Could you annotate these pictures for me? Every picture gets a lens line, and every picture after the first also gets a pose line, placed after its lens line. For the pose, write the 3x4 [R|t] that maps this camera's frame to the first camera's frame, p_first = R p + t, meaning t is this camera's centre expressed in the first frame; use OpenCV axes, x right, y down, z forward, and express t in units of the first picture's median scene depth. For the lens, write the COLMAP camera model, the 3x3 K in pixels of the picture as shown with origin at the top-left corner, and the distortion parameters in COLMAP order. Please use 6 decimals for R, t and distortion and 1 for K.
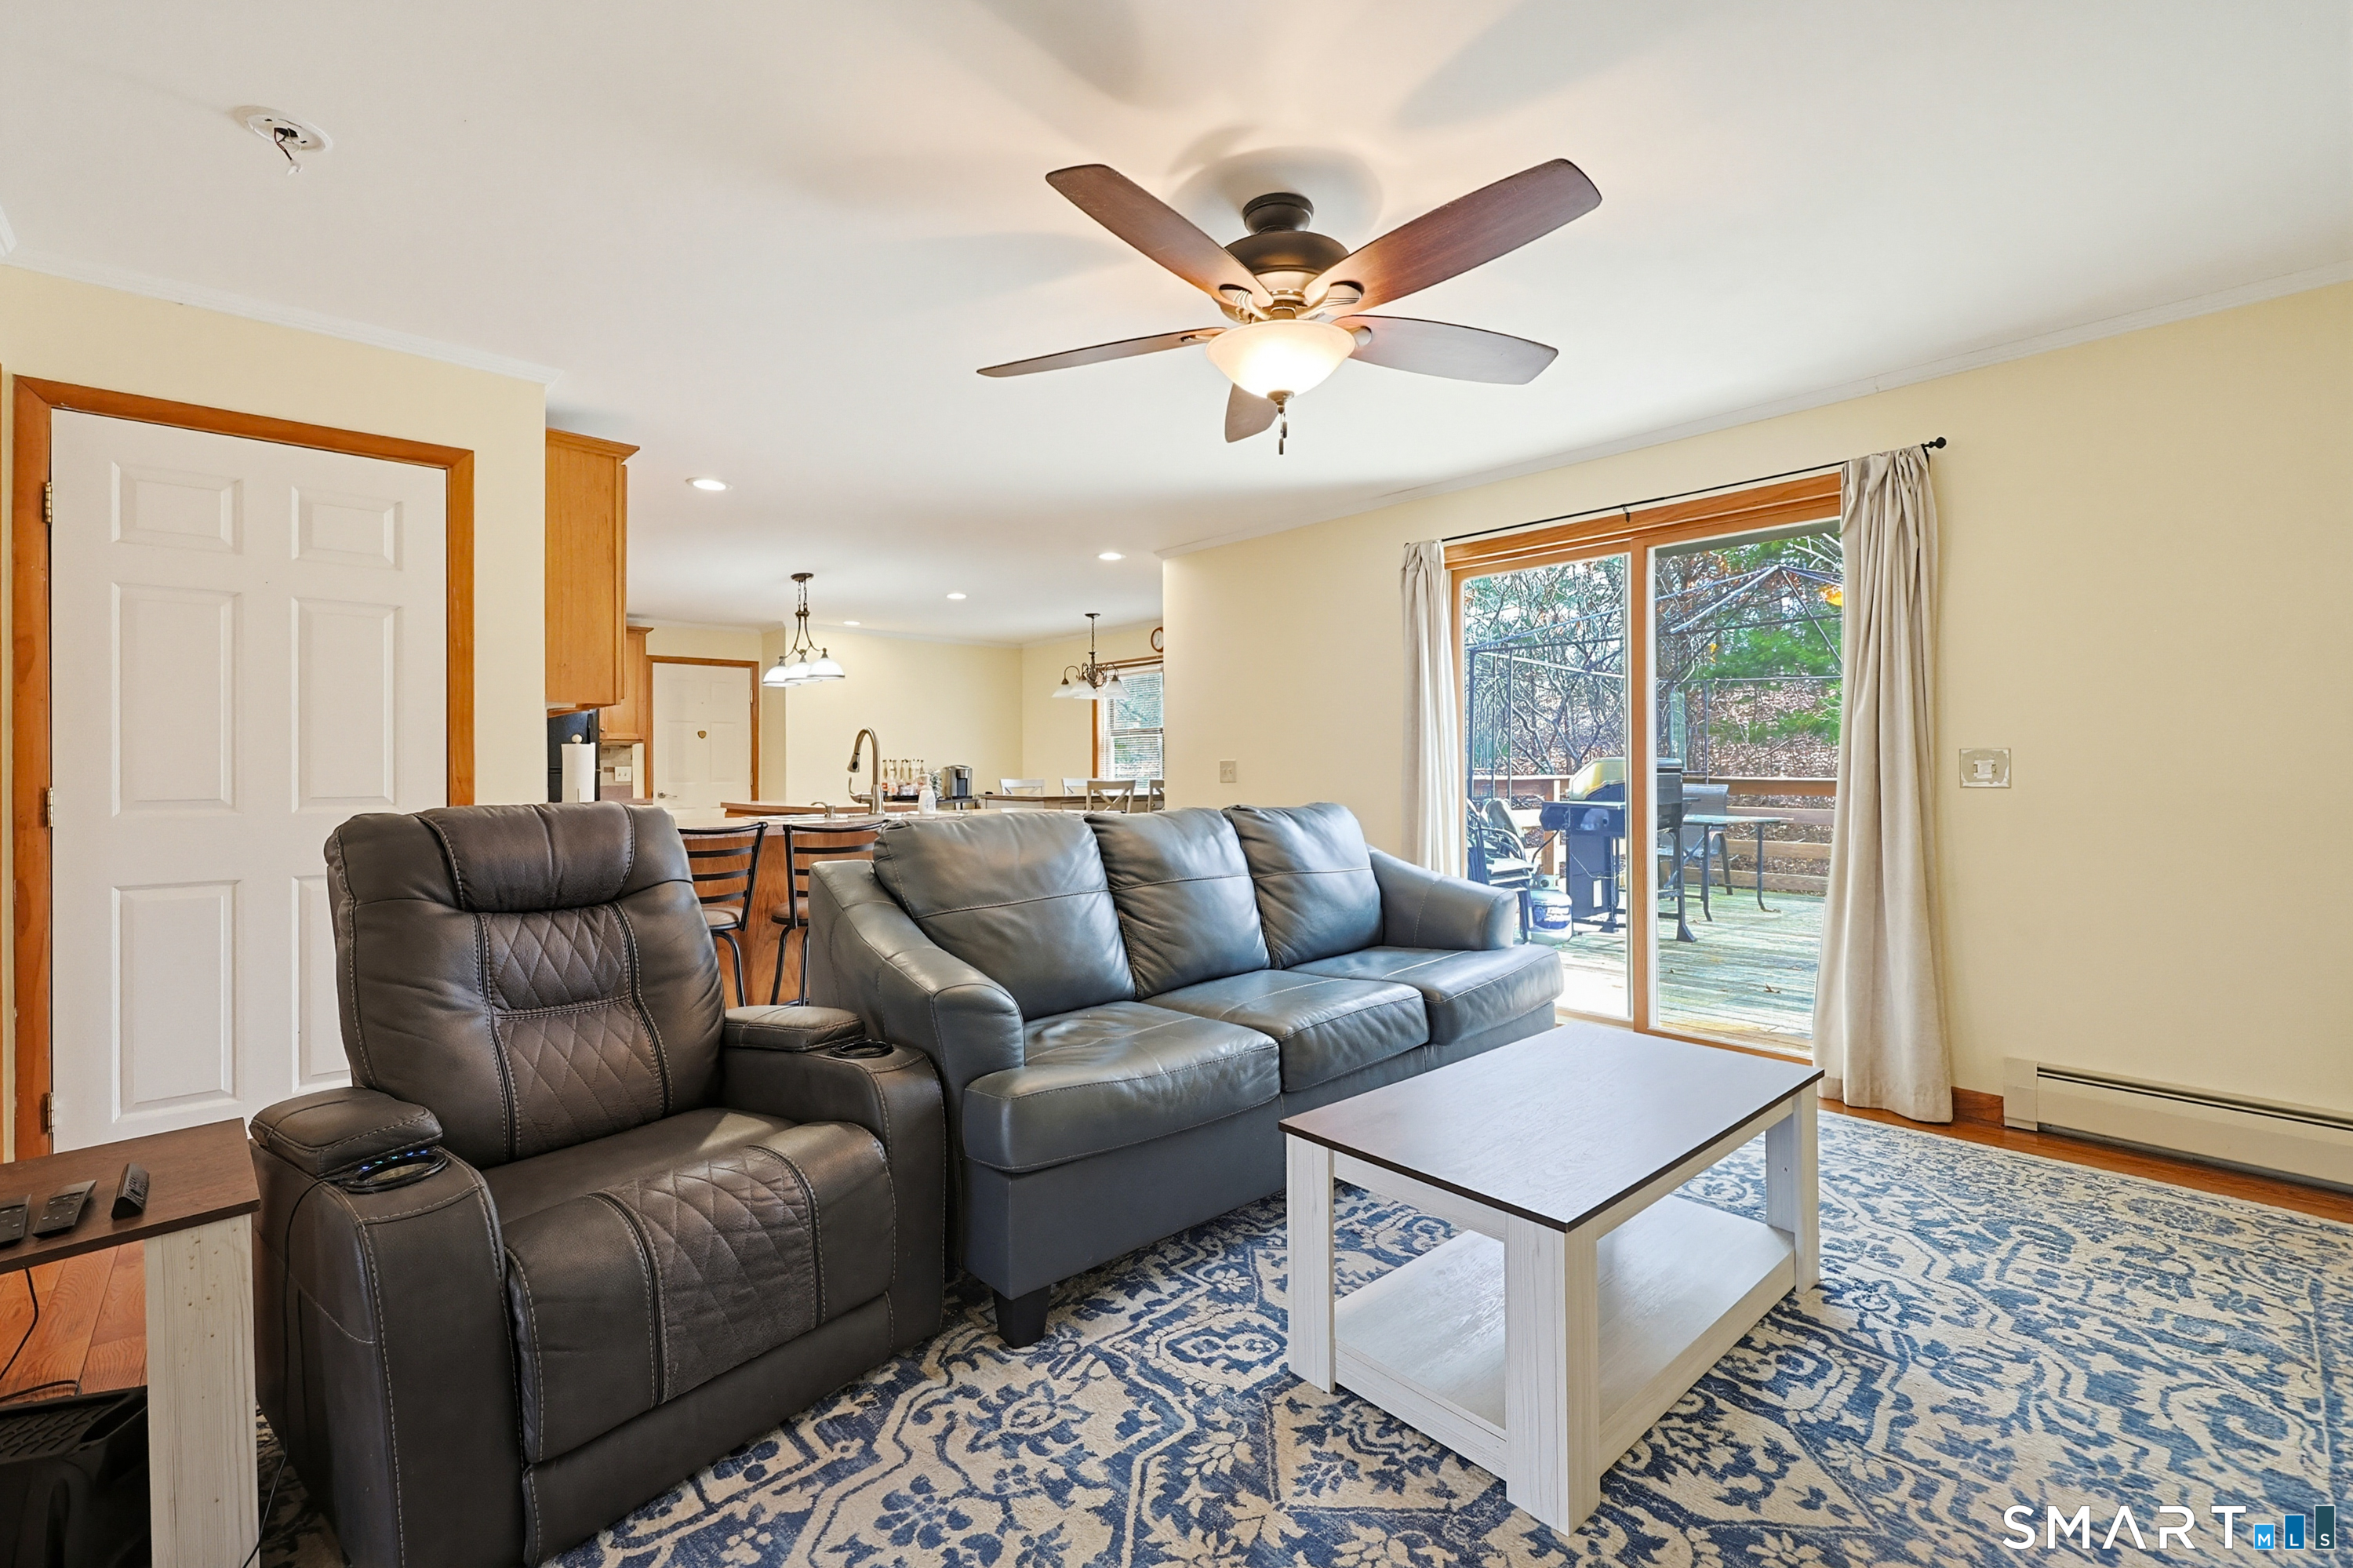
lens RADIAL K [[1002.9, 0, 1177.7], [0, 1002.9, 767.0], [0, 0, 1]] dist [-0.000219, 0.001000]
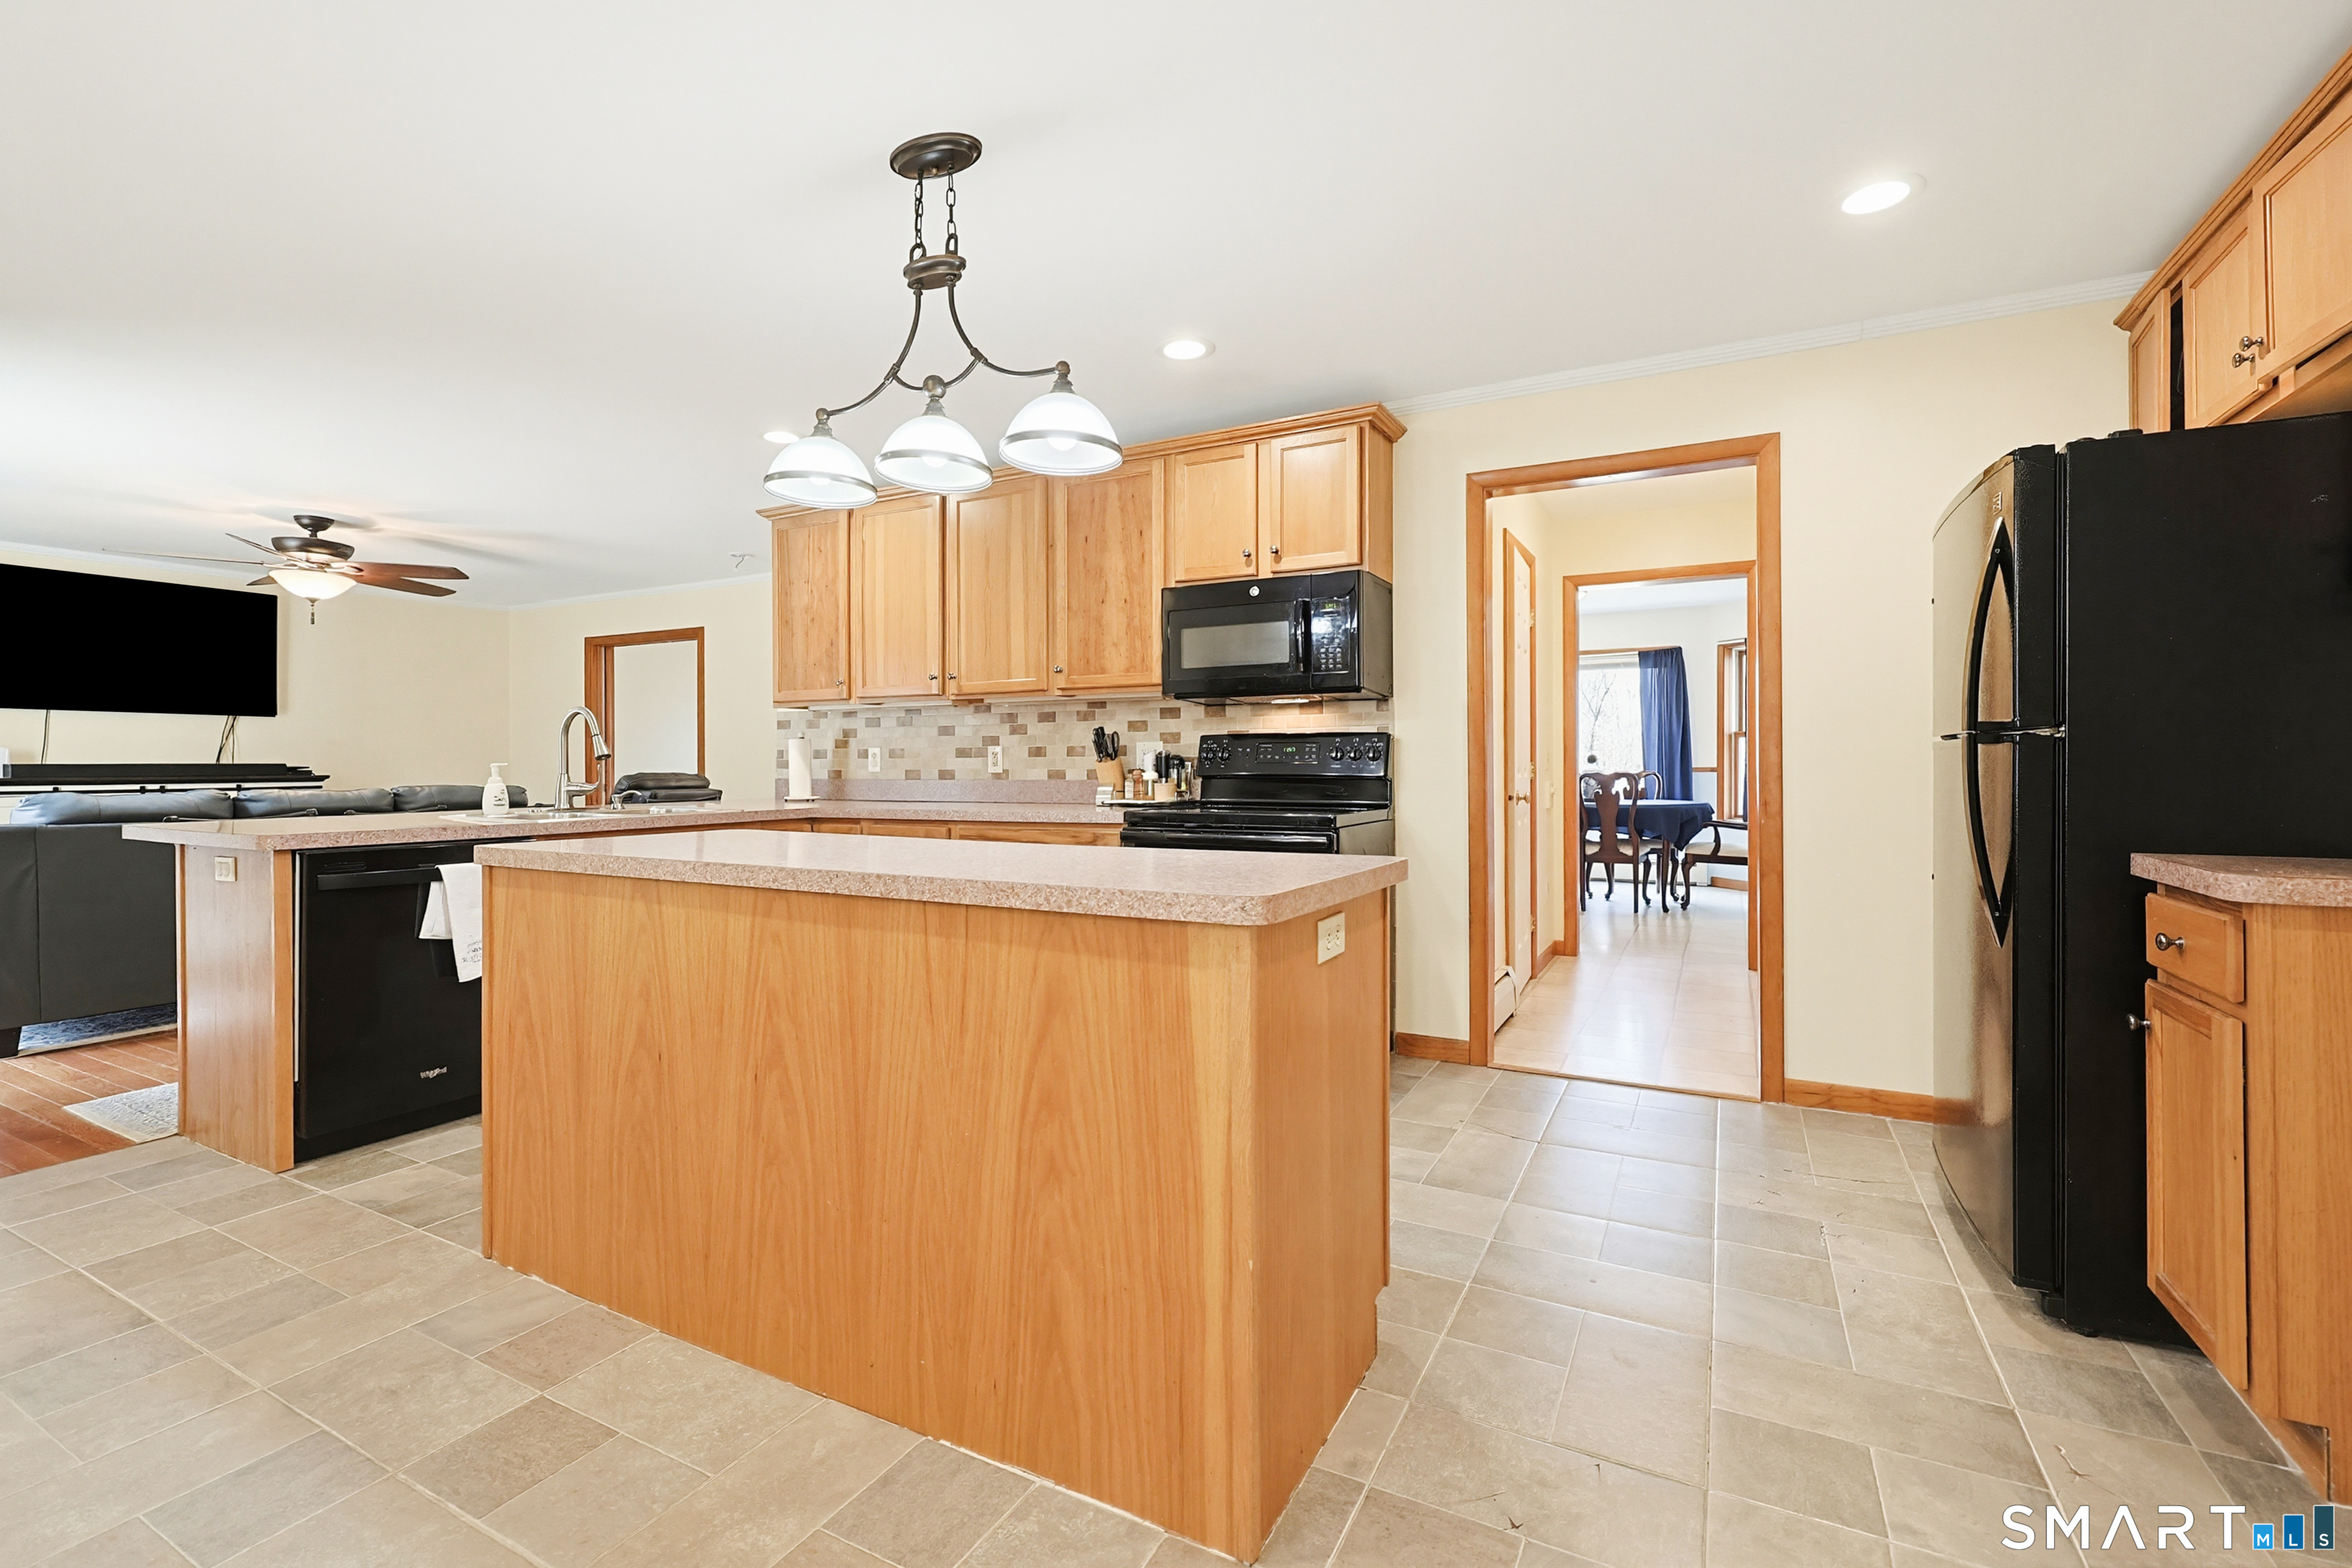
lens RADIAL K [[1002.4, 0, 1177.2], [0, 1002.4, 767.1], [0, 0, 1]] dist [-0.000219, 0.001000]
pose [[-0.937539, 0.010788, -0.347713, -1.311705], [0.011325, 0.999936, 0.000489, 0.042969], [0.347696, -0.003479, -0.937601, 5.266397]]
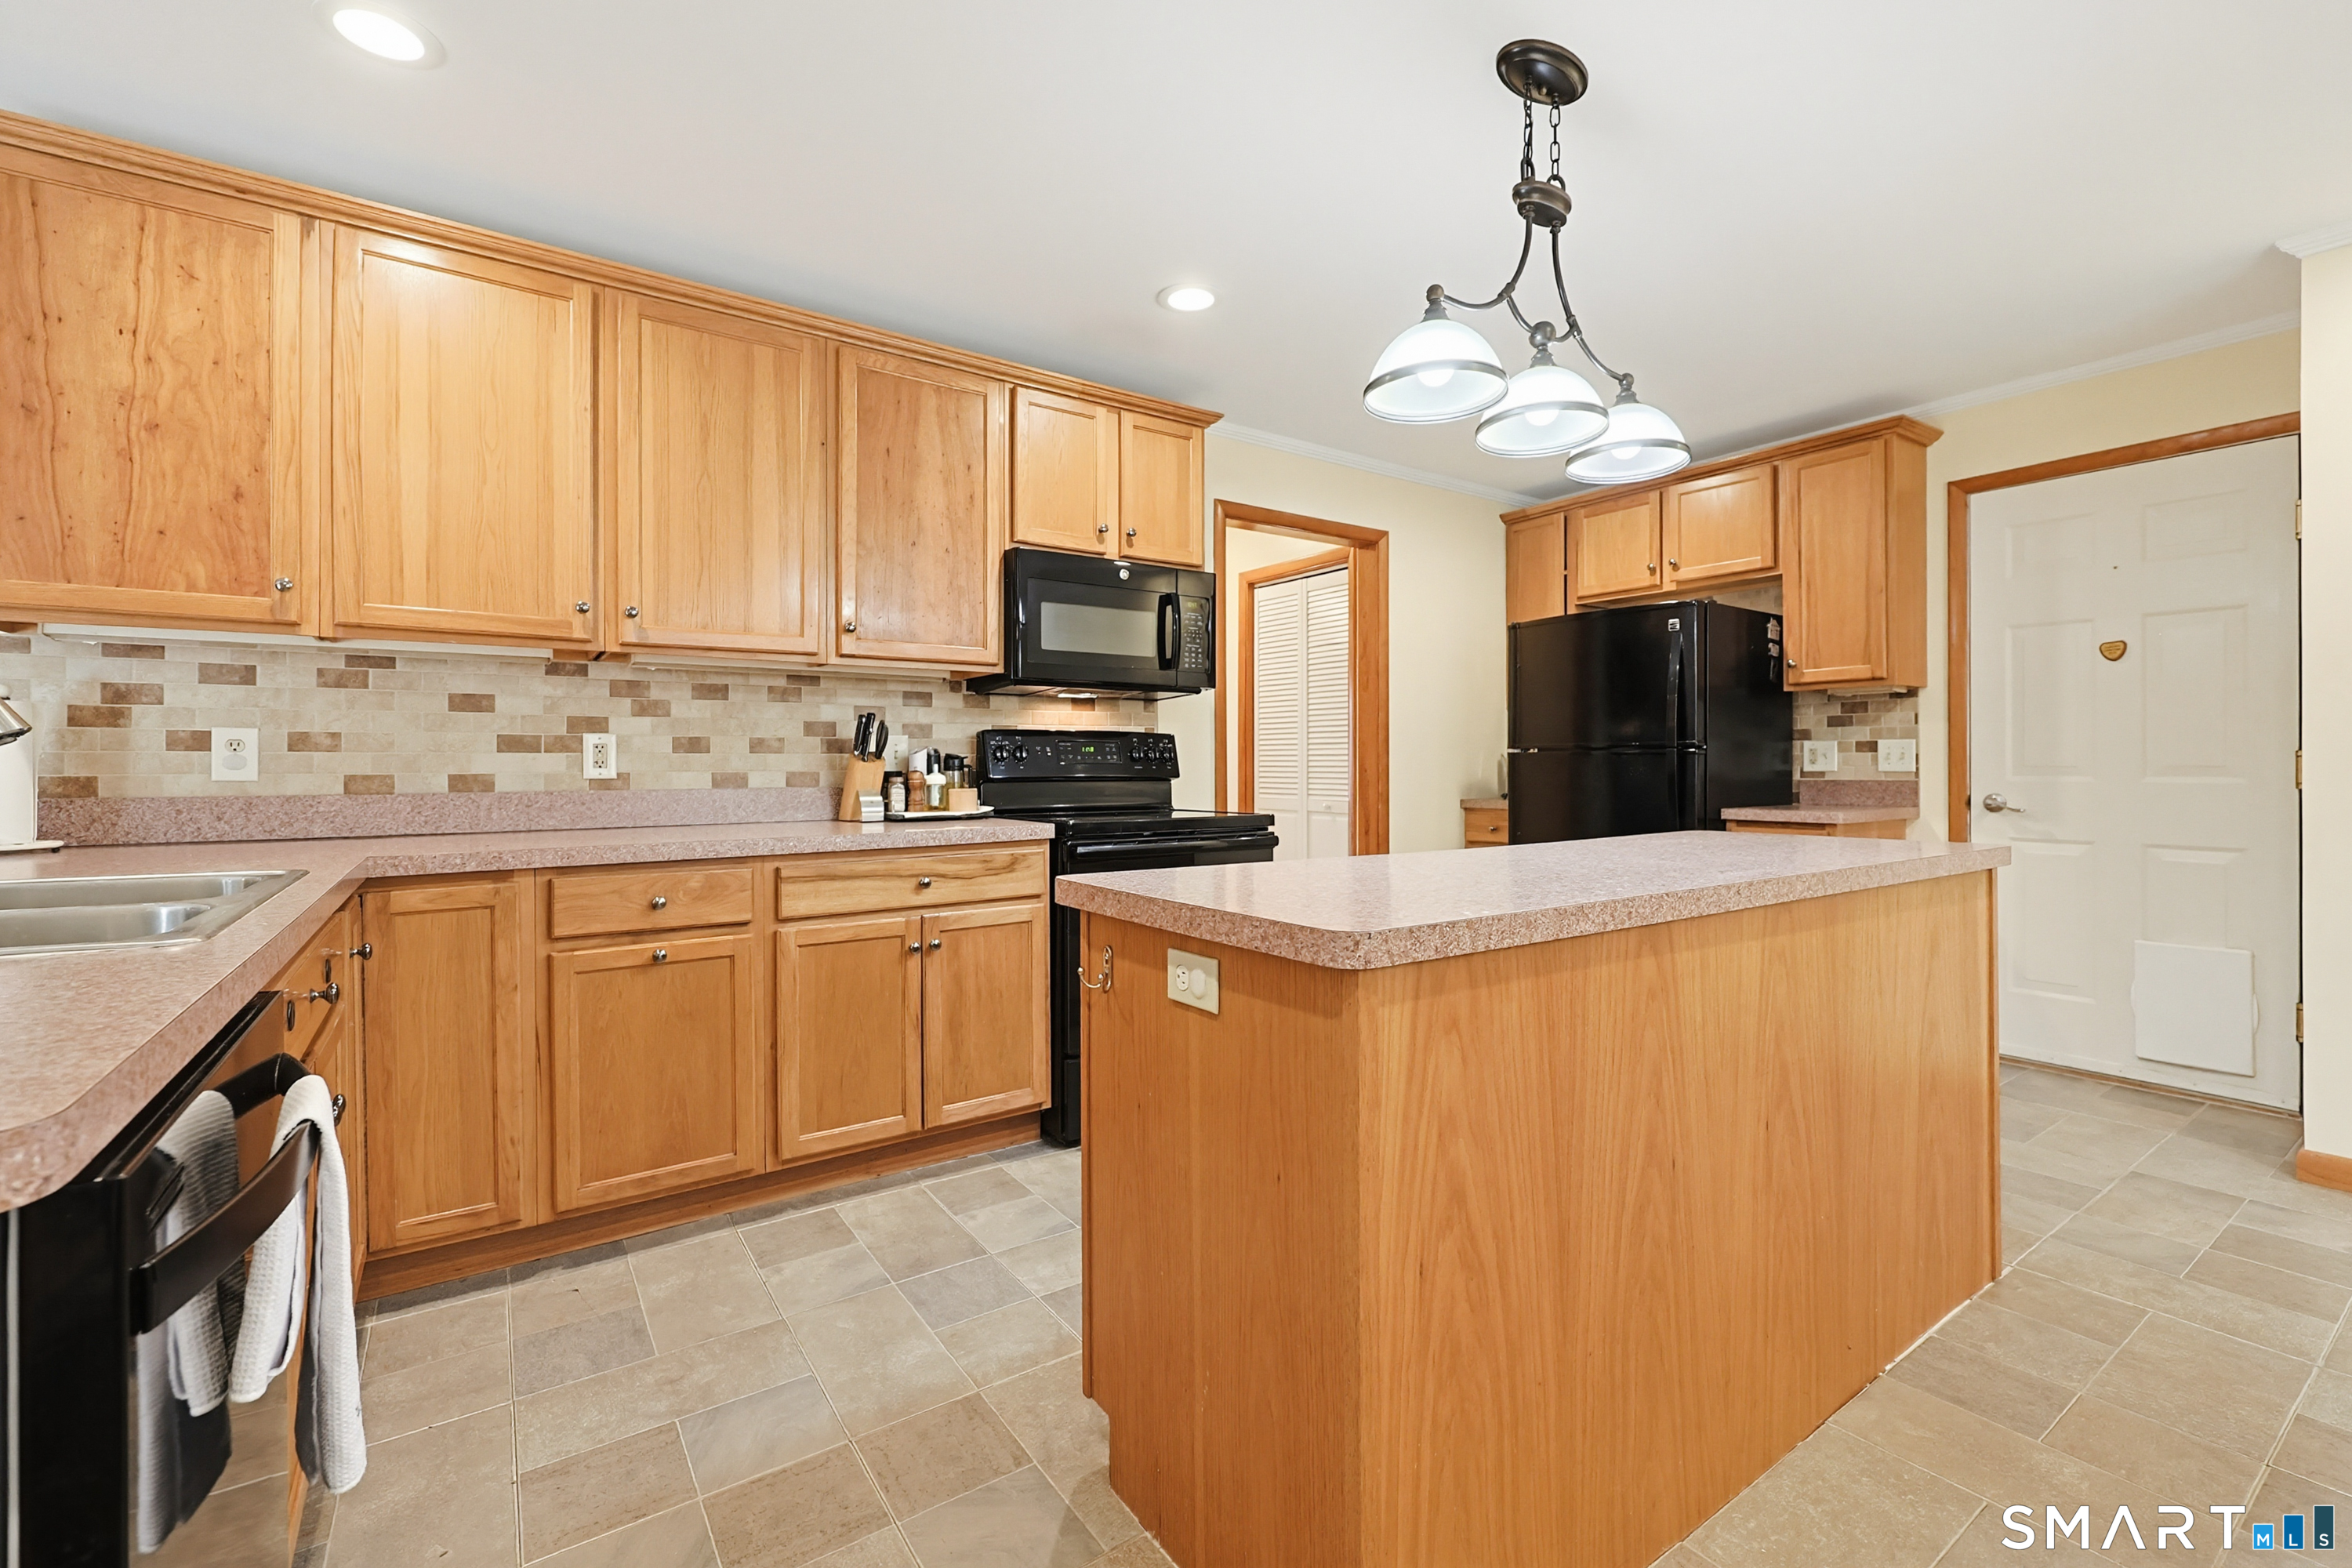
lens RADIAL K [[1019.5, 0, 1184.7], [0, 1019.5, 772.6], [0, 0, 1]] dist [-0.000604, 0.000218]
pose [[-0.116069, 0.013650, -0.993147, -0.265981], [0.007927, 0.999886, 0.012817, 0.030847], [0.993210, -0.006385, -0.116164, 3.671751]]
